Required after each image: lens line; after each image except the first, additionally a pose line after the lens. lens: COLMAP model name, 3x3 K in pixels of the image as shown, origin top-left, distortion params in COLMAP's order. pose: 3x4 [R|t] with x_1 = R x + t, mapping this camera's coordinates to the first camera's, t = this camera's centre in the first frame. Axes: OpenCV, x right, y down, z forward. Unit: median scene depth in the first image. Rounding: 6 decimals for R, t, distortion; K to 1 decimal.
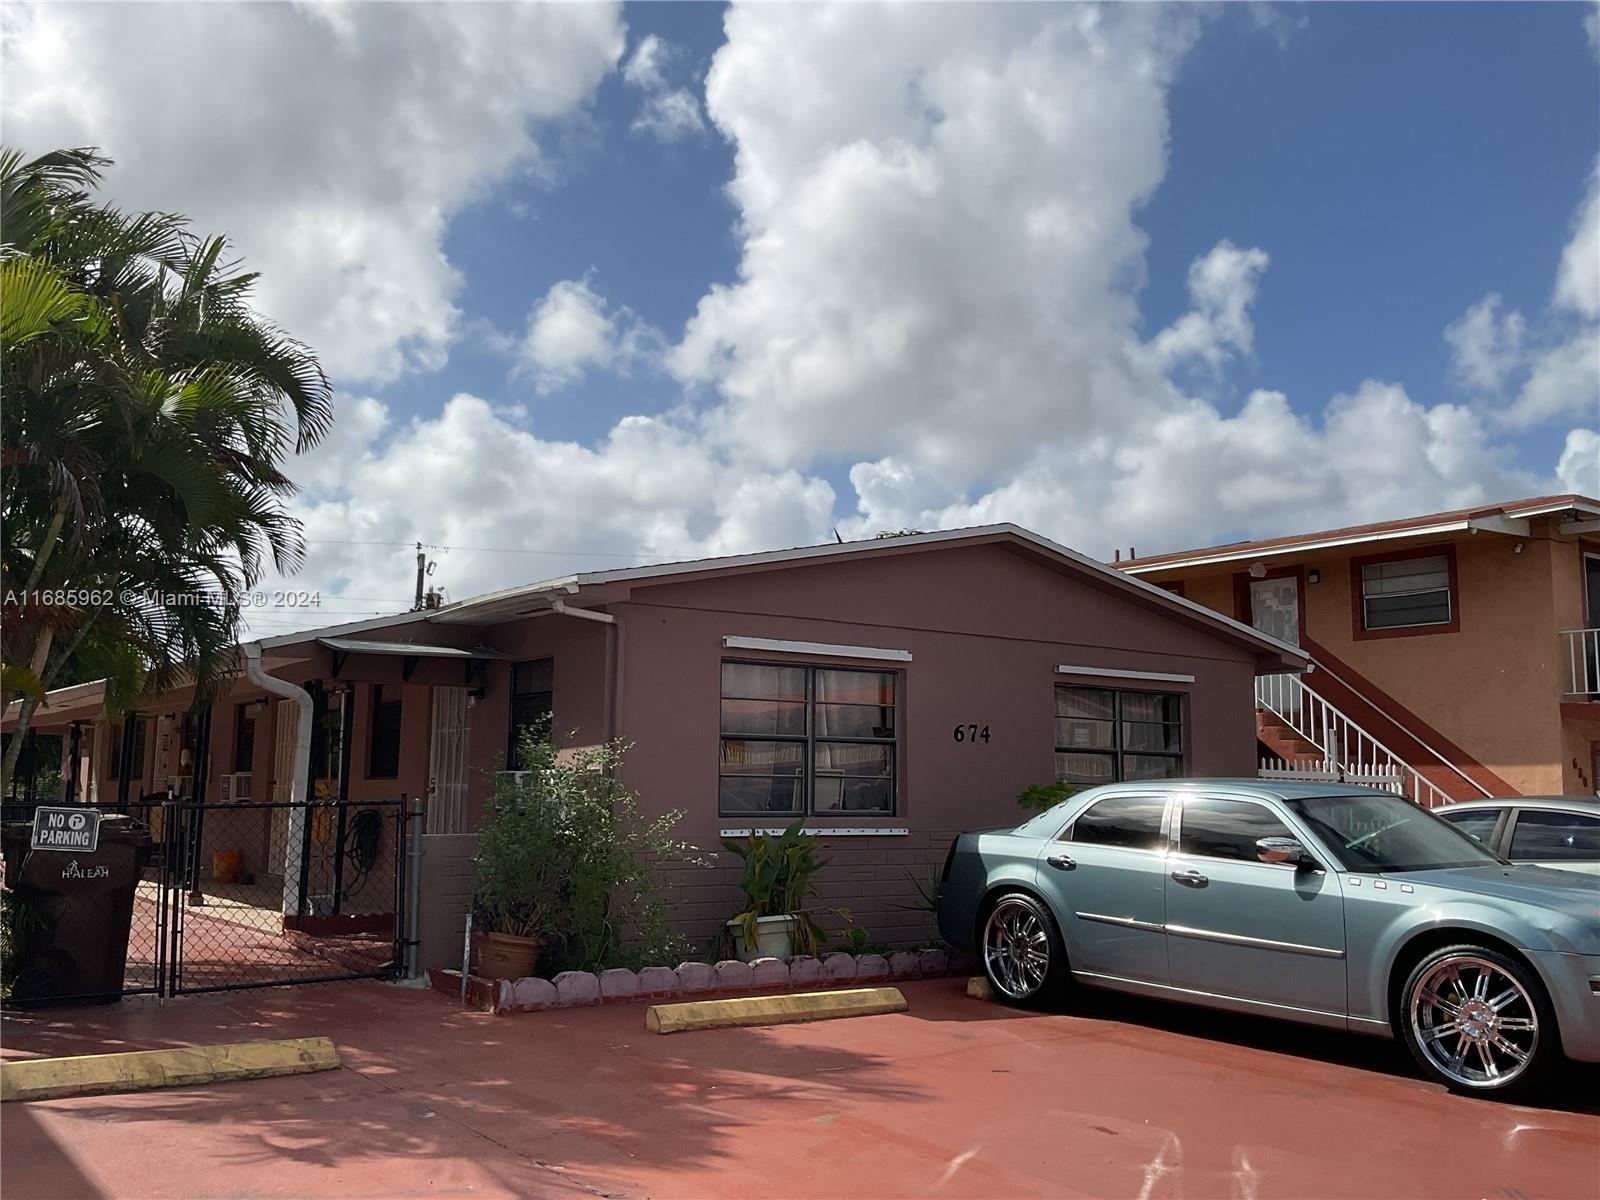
lens RADIAL K [[1455.2, 0, 782.6], [0, 1455.2, 601.3], [0, 0, 1]] dist [0.116260, -0.267299]
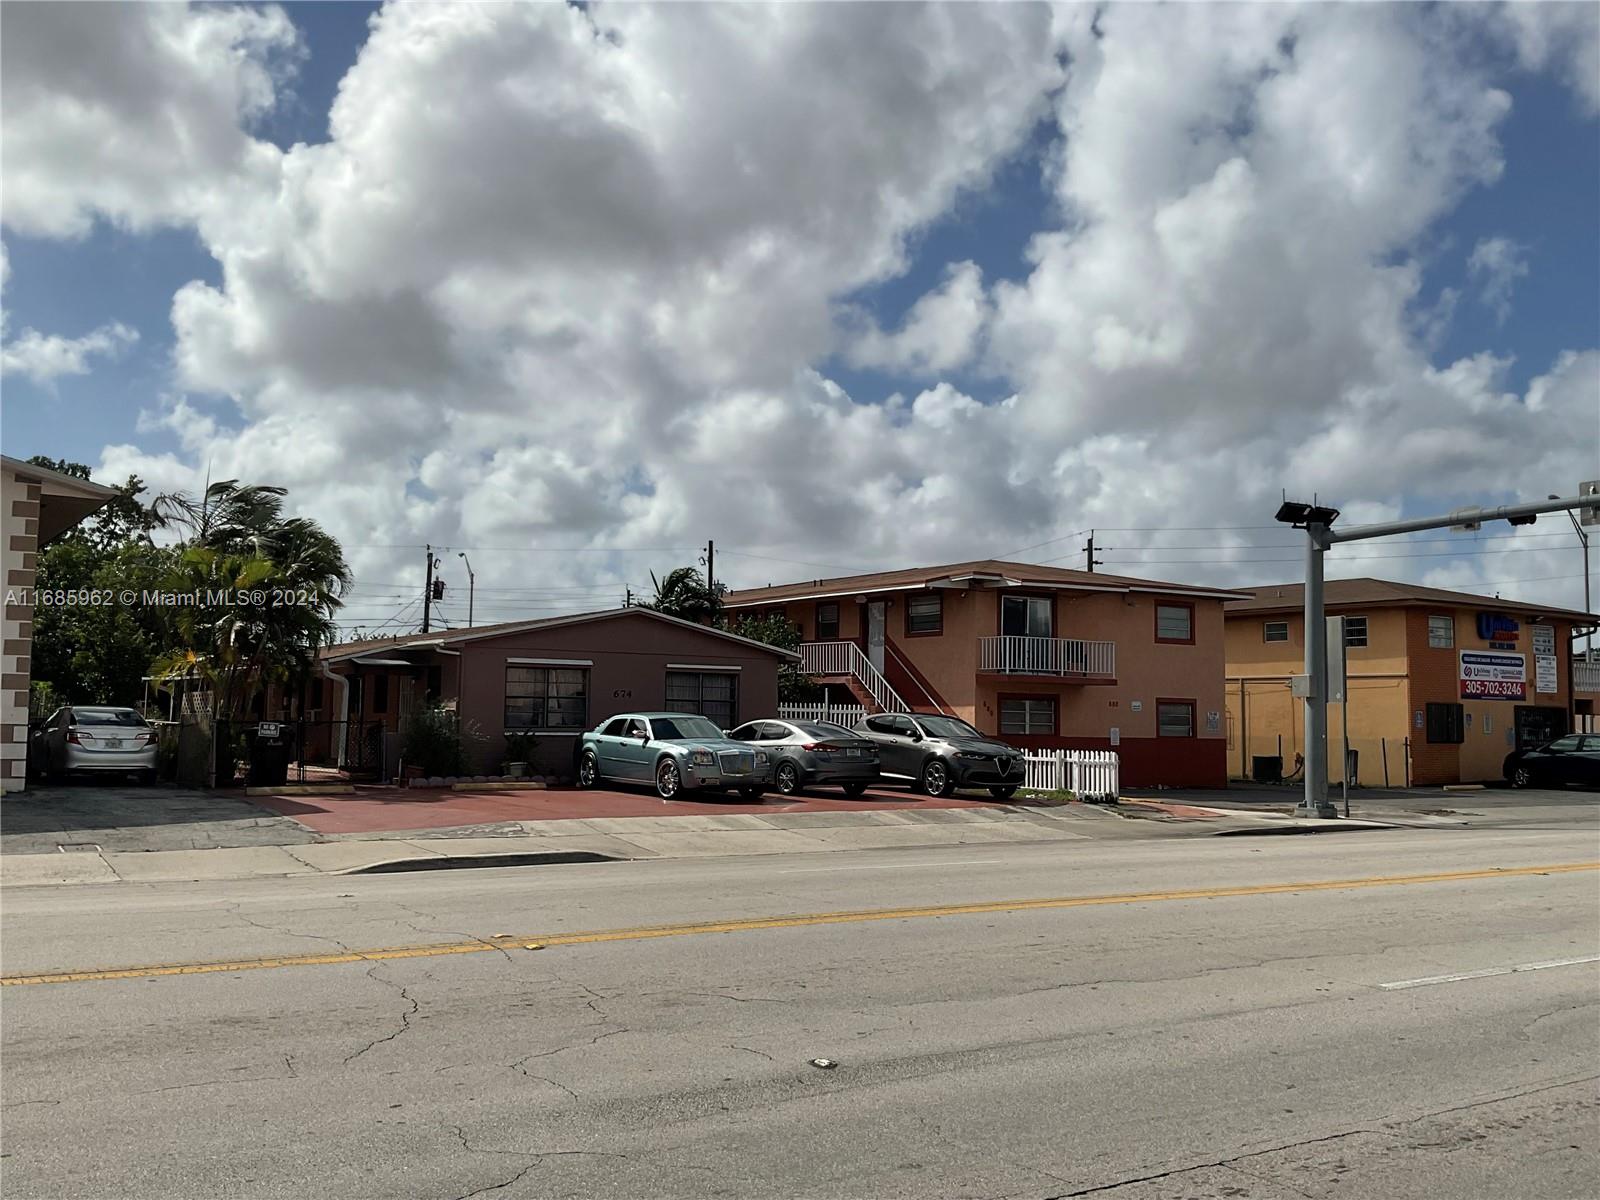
lens RADIAL K [[1448.8, 0, 800.0], [0, 1448.8, 600.0], [0, 0, 1]] dist [0.081576, -0.261878]
pose [[0.999870, -0.002643, -0.015884, 0.564942], [0.003335, 0.999042, 0.043637, -0.205652], [0.015754, -0.043685, 0.998921, -1.689672]]
